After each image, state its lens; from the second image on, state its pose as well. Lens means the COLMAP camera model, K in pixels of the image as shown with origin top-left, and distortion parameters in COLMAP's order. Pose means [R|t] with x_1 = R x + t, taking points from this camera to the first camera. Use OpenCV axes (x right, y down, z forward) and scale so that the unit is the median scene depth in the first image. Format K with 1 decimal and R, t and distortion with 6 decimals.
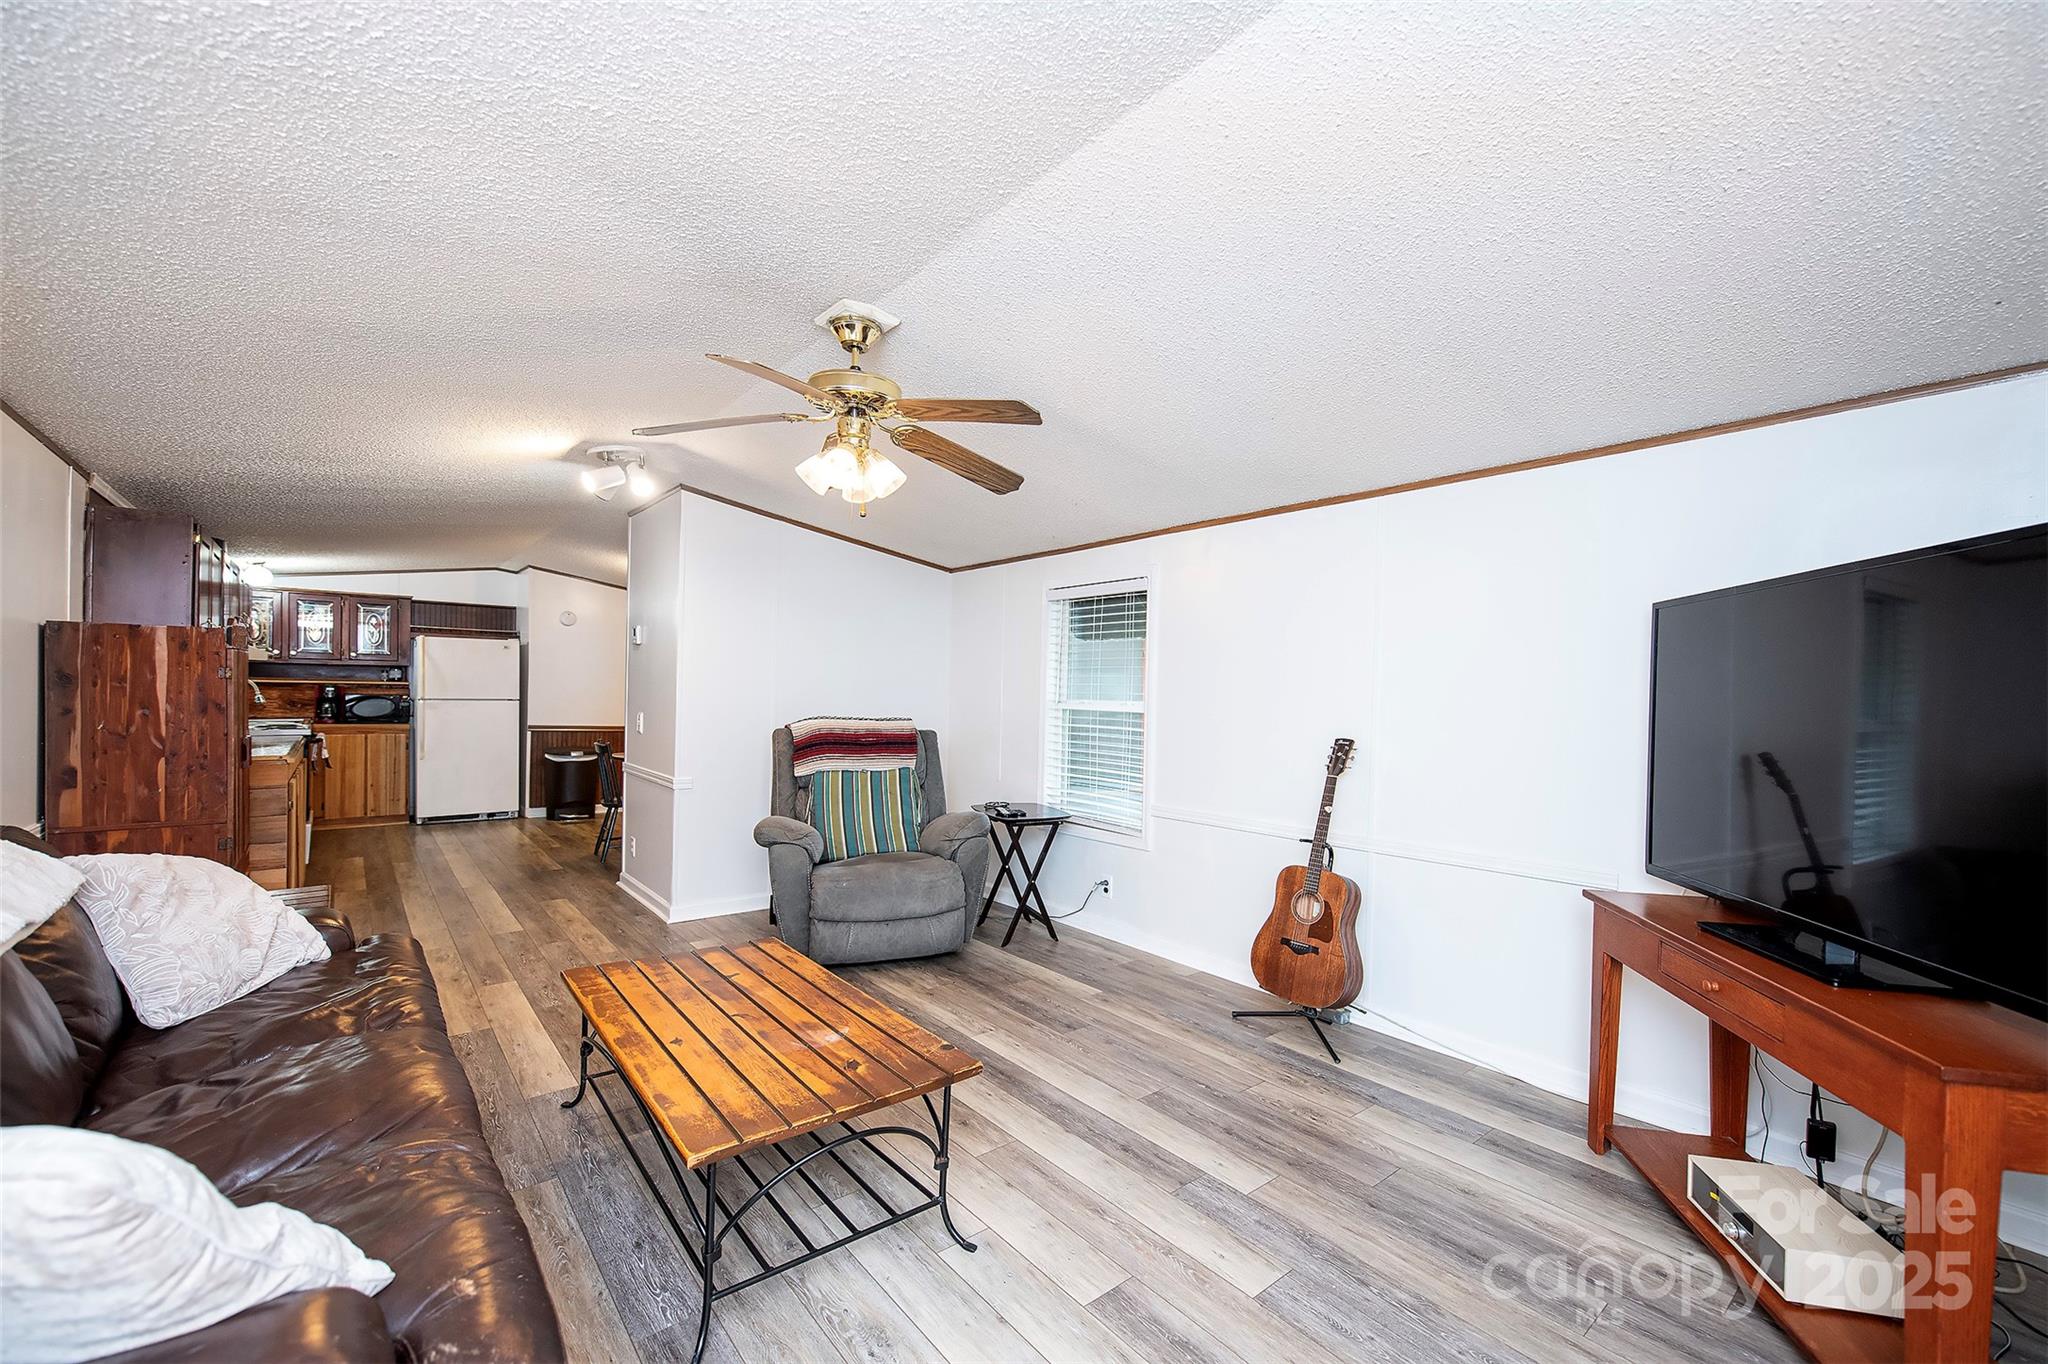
lens RADIAL K [[825.8, 0, 1004.7], [0, 825.8, 691.9], [0, 0, 1]] dist [0.002003, -0.001983]
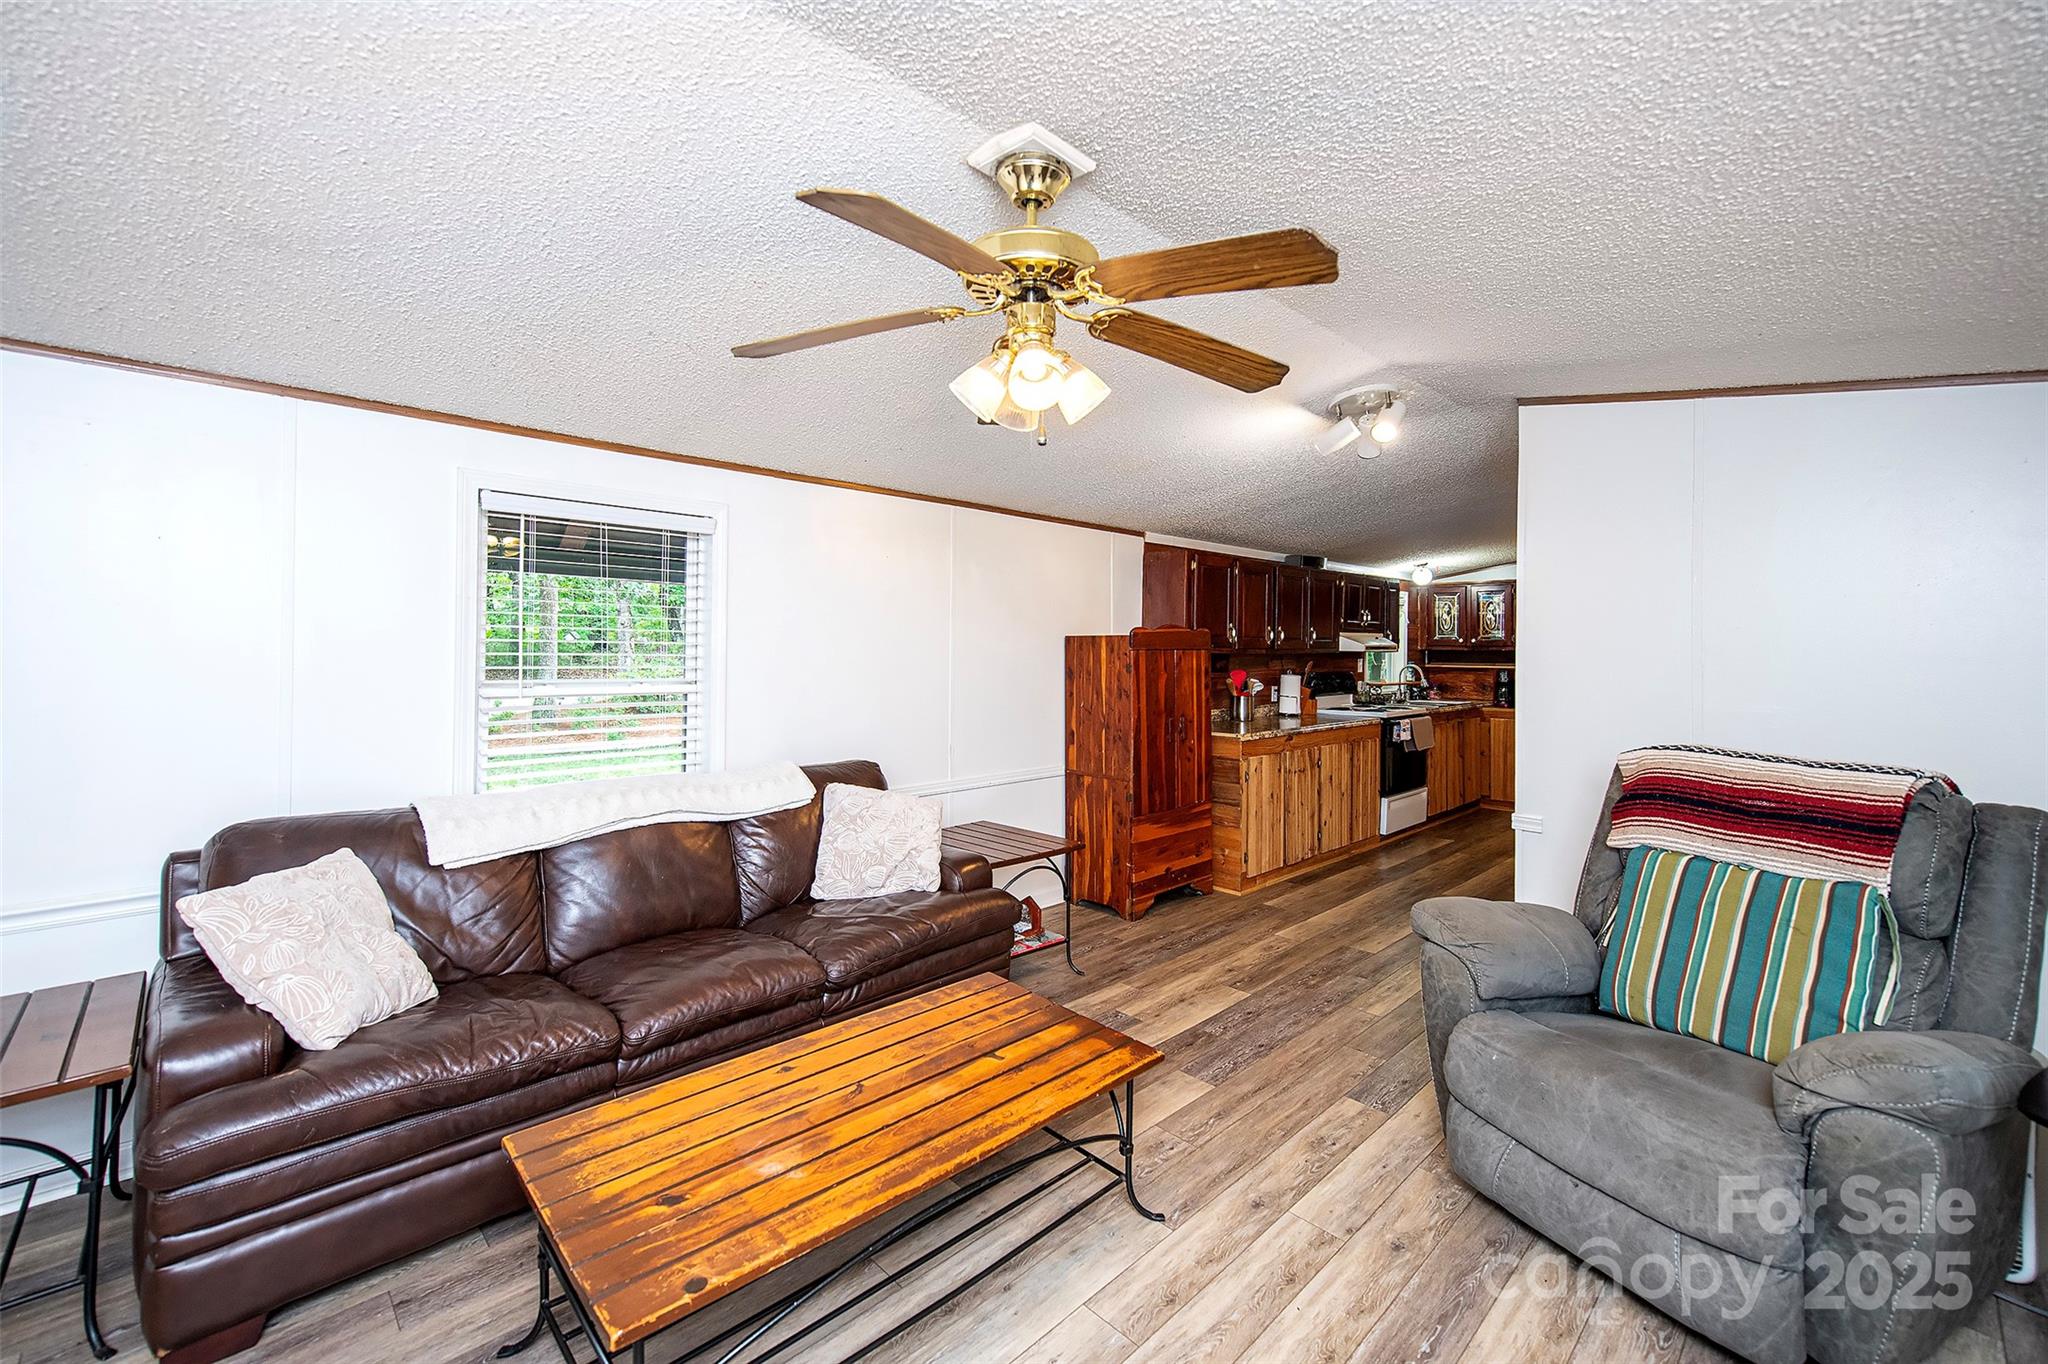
lens RADIAL K [[825.8, 0, 1040.0], [0, 825.8, 643.7], [0, 0, 1]] dist [0.002003, -0.001983]
pose [[0.106374, -0.025710, -0.993994, 0.266289], [-0.004723, 0.999641, -0.026362, -0.019758], [0.994315, 0.007499, 0.106214, 0.530634]]
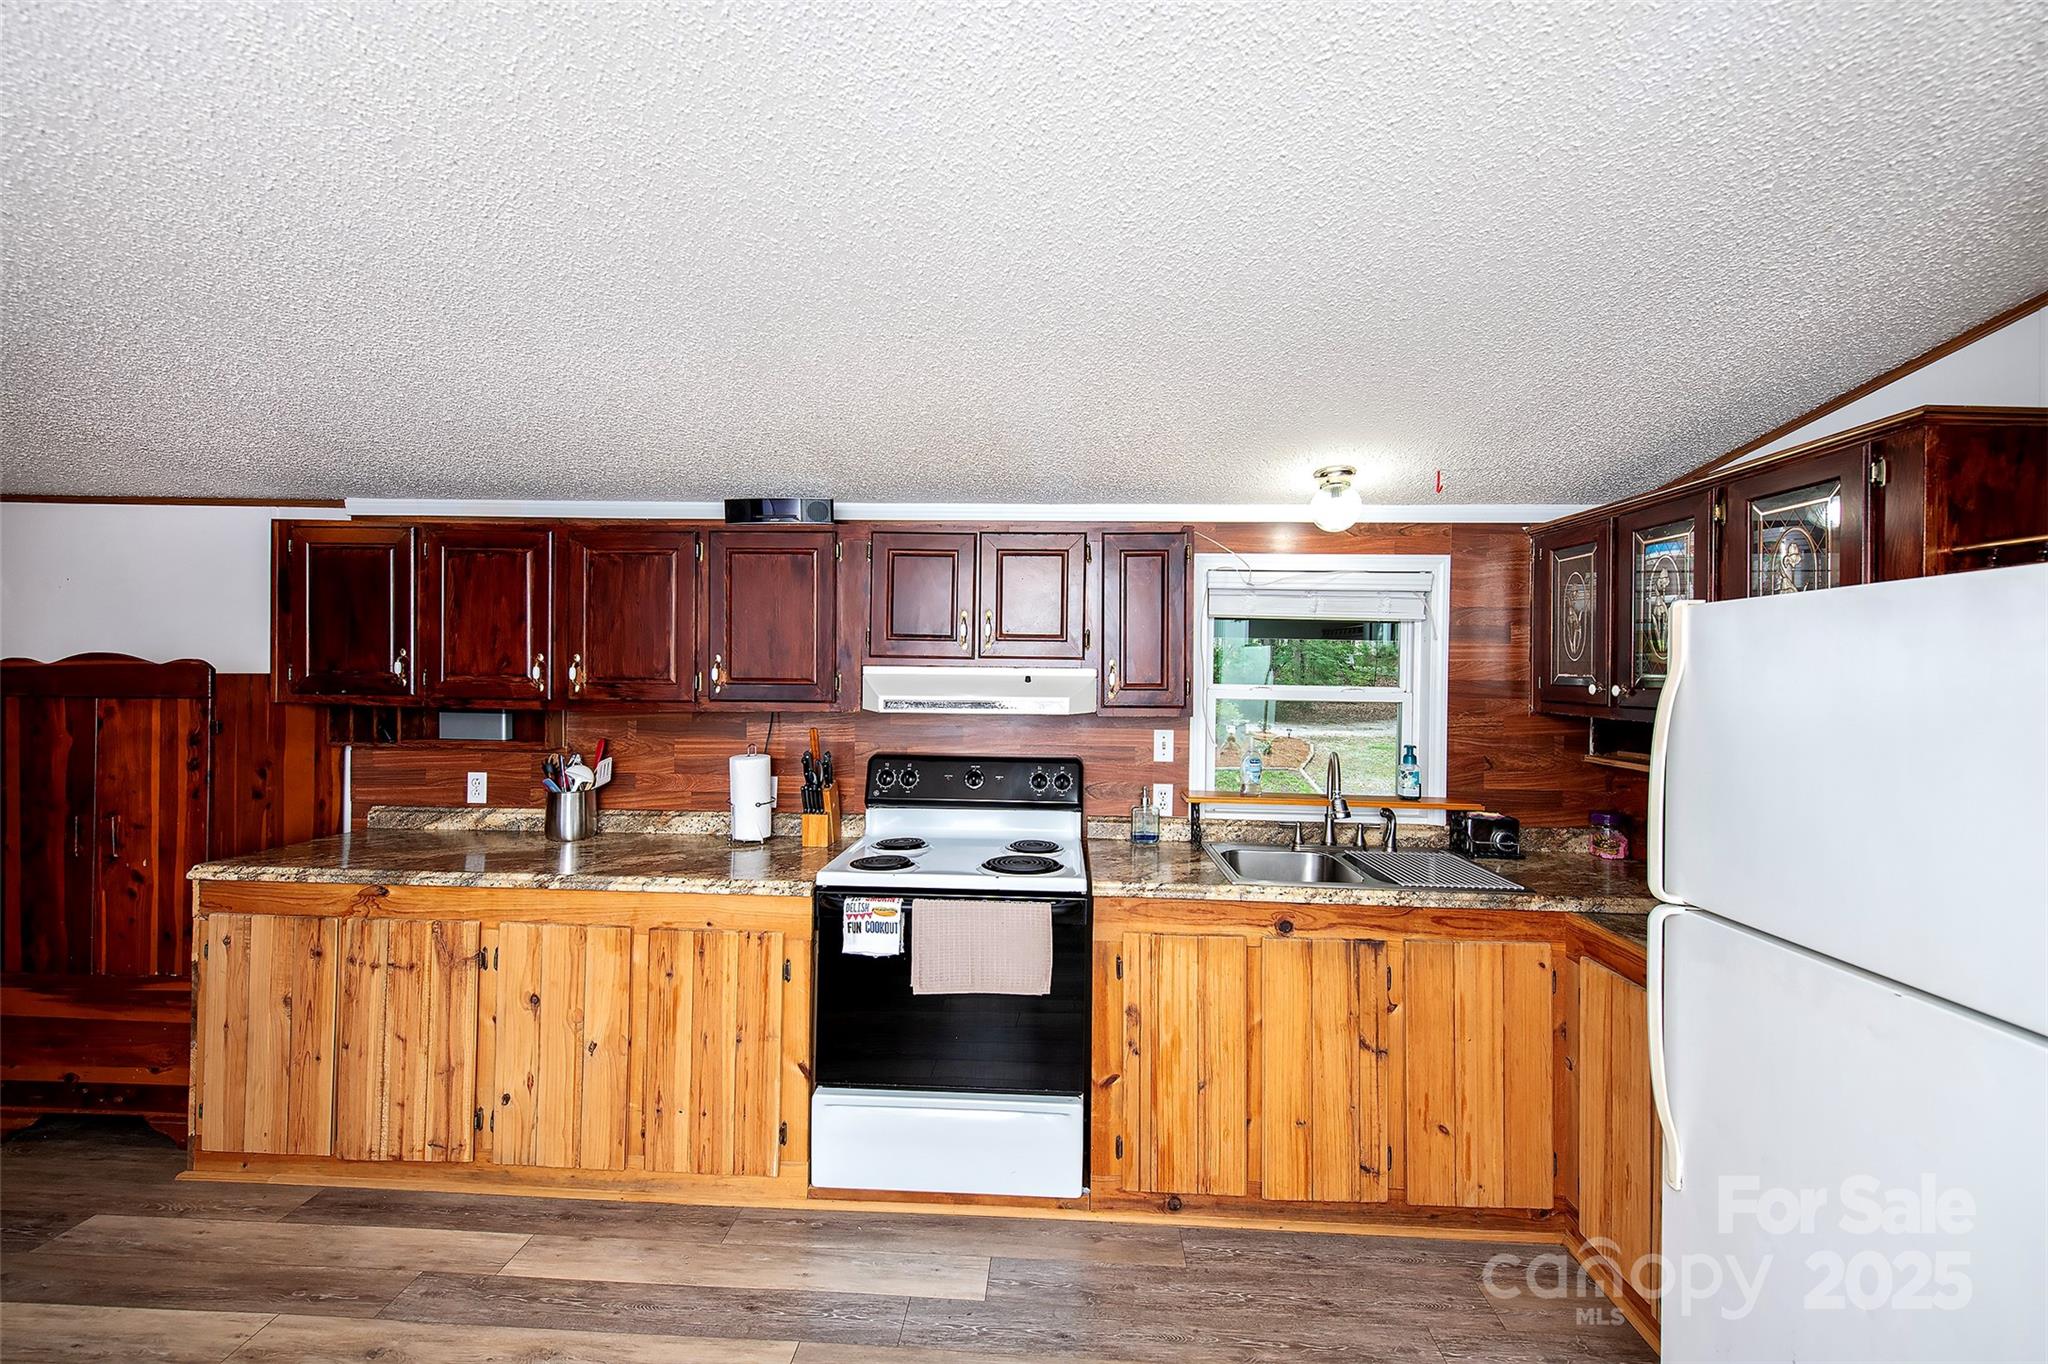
lens RADIAL K [[825.8, 0, 1037.2], [0, 825.8, 676.5], [0, 0, 1]] dist [0.002003, -0.001983]
pose [[-0.645551, -0.027508, -0.763221, -0.743630], [-0.030848, 0.999475, -0.009932, -0.071083], [0.763094, 0.017132, -0.646061, 1.721917]]
